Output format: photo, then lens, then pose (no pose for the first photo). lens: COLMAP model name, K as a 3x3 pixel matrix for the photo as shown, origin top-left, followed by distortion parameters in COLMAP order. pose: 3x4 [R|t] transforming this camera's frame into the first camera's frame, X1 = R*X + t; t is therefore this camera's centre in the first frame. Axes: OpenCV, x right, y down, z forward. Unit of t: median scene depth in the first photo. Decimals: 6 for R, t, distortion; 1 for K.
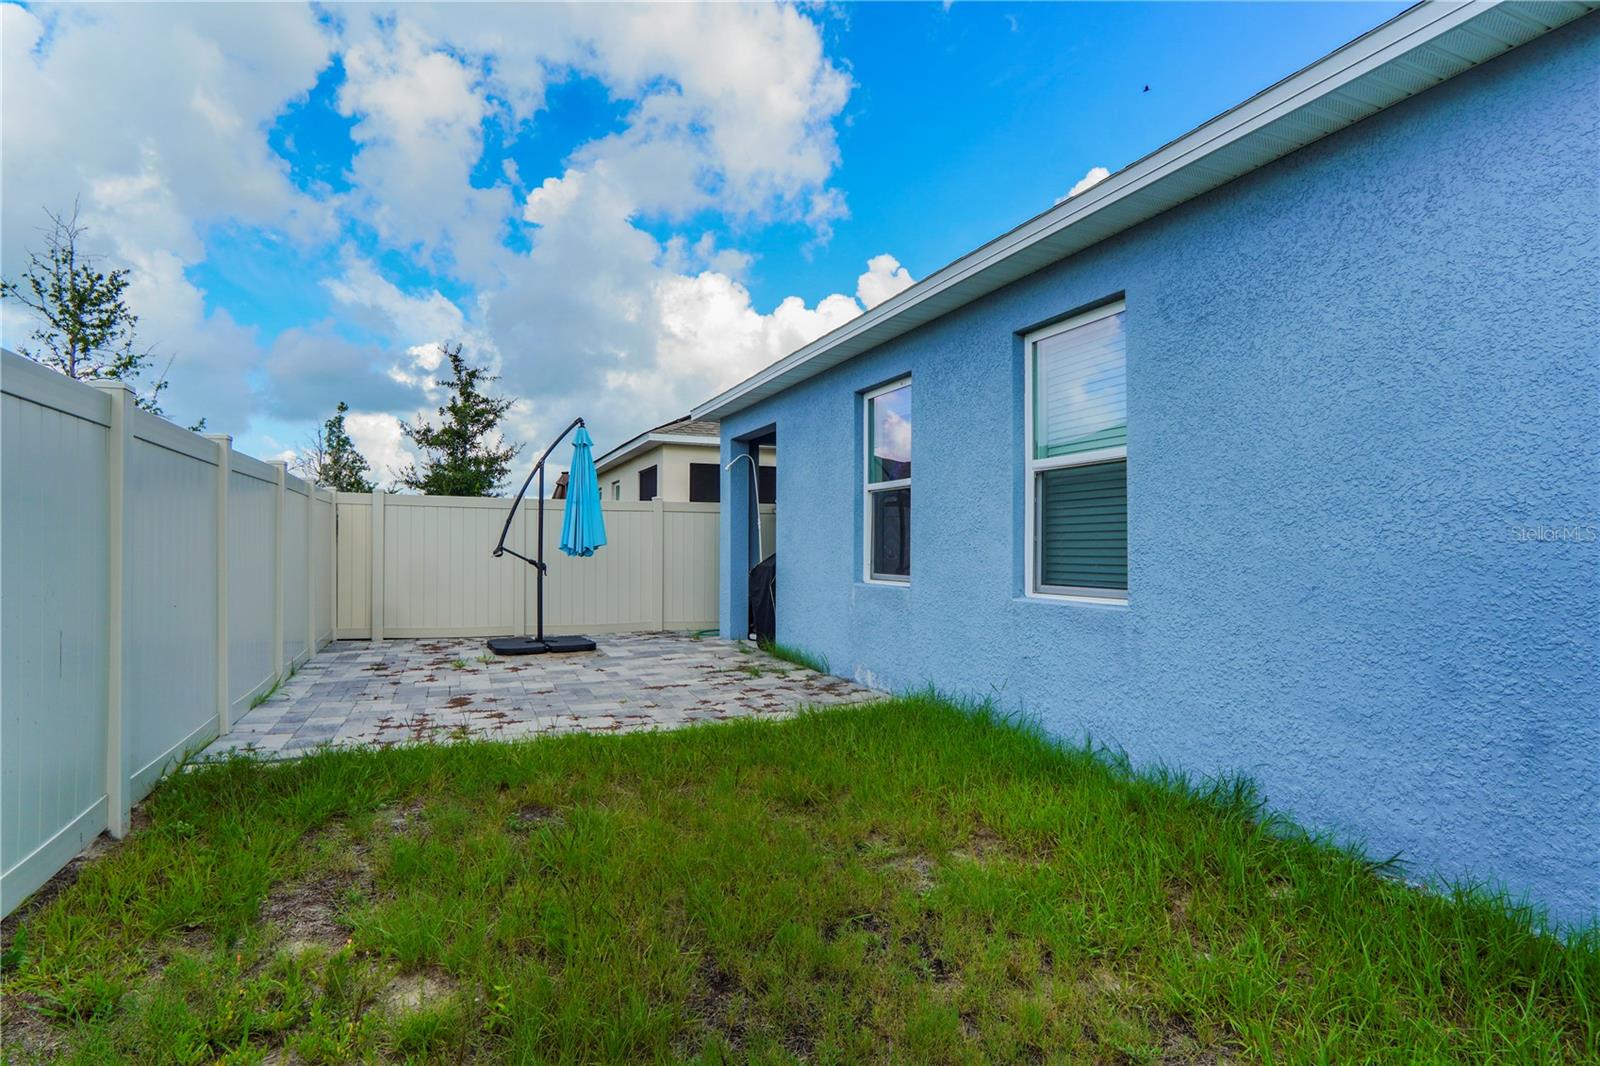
lens RADIAL K [[856.0, 0, 800.0], [0, 856.0, 533.0], [0, 0, 1]] dist [-0.019947, 0.000697]
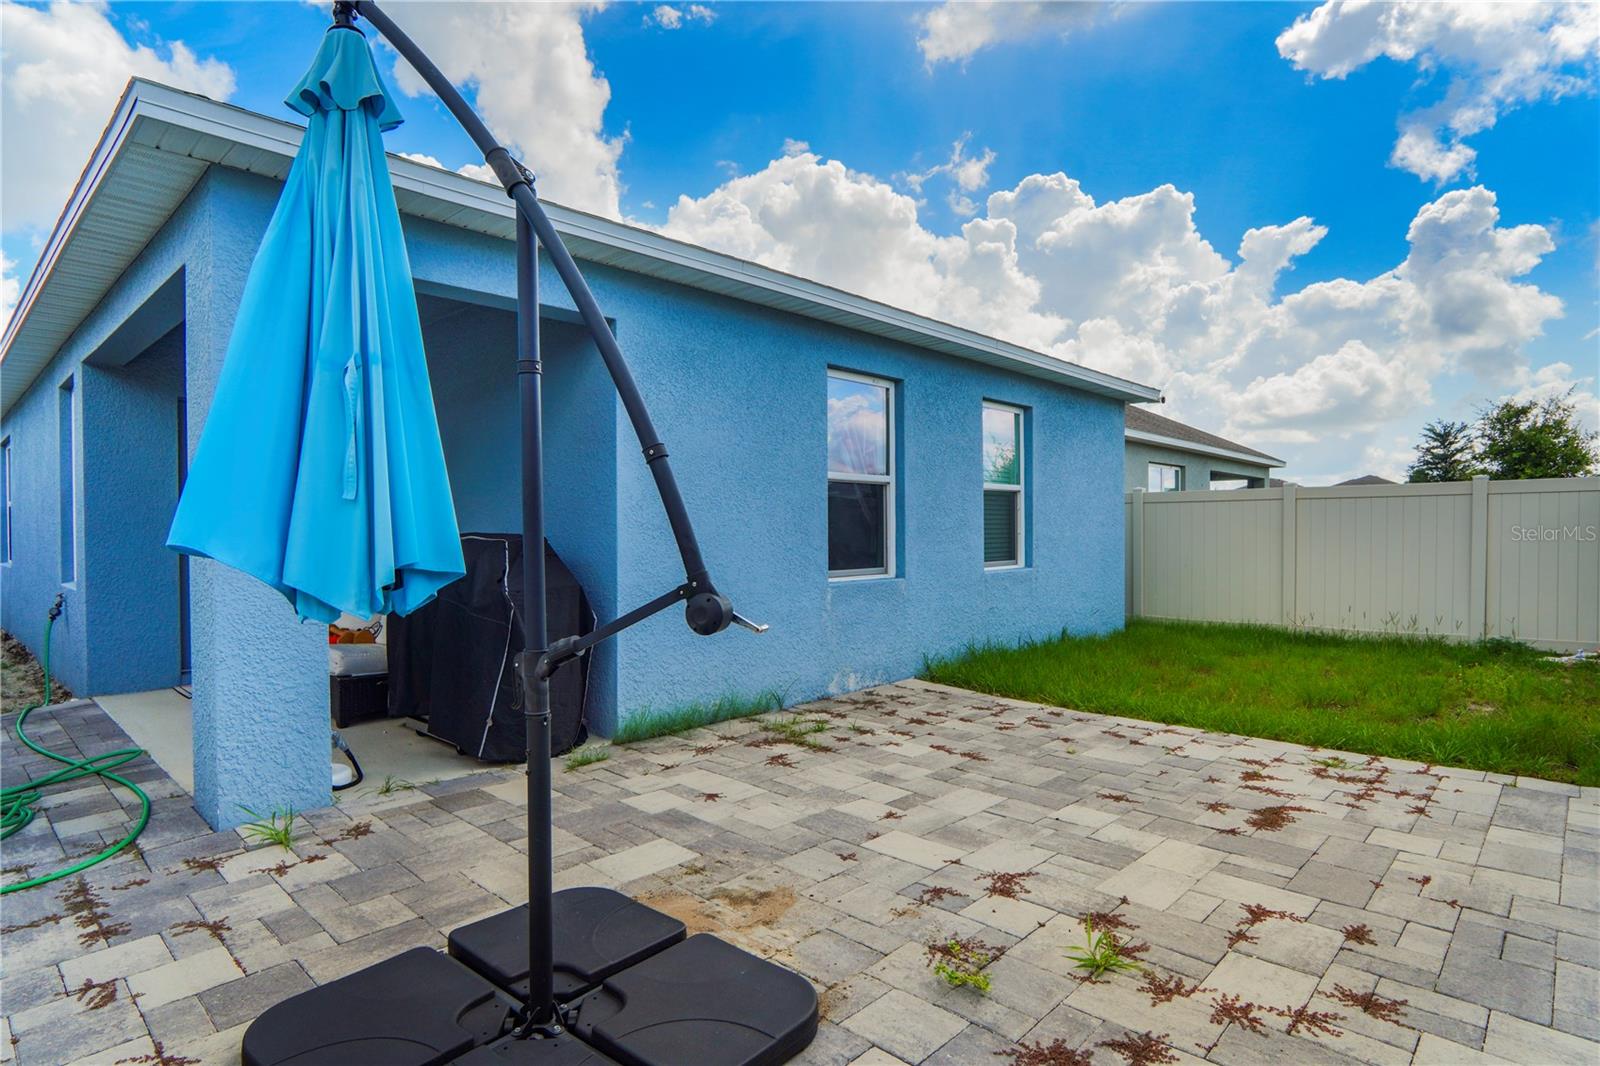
lens RADIAL K [[856.0, 0, 800.0], [0, 856.0, 533.0], [0, 0, 1]] dist [-0.019947, 0.000697]
pose [[-0.423206, -0.007278, 0.906004, -0.905861], [-0.007220, 0.999963, 0.004661, 0.002722], [-0.906005, -0.004569, -0.423243, 1.771162]]
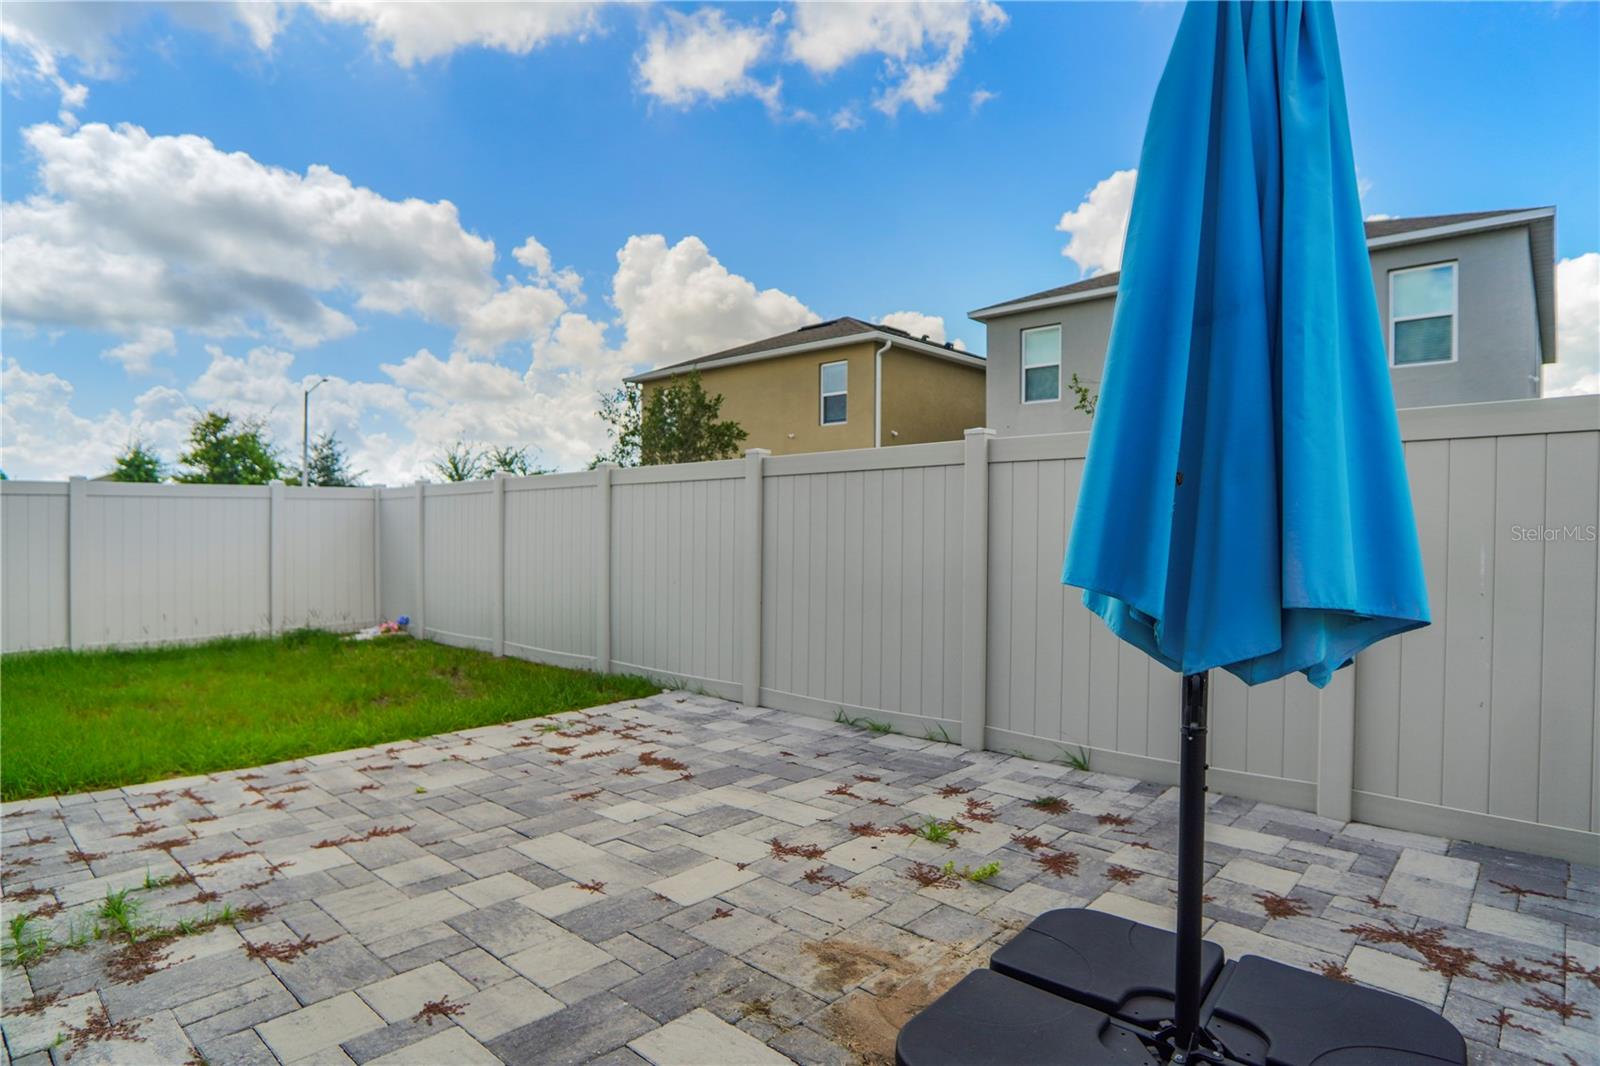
lens RADIAL K [[856.0, 0, 800.0], [0, 856.0, 533.0], [0, 0, 1]] dist [-0.019947, 0.000697]
pose [[-0.900178, -0.001680, -0.435518, -0.195633], [-0.000475, 0.999996, -0.002877, 0.003394], [0.435521, -0.002383, -0.900175, 1.973343]]
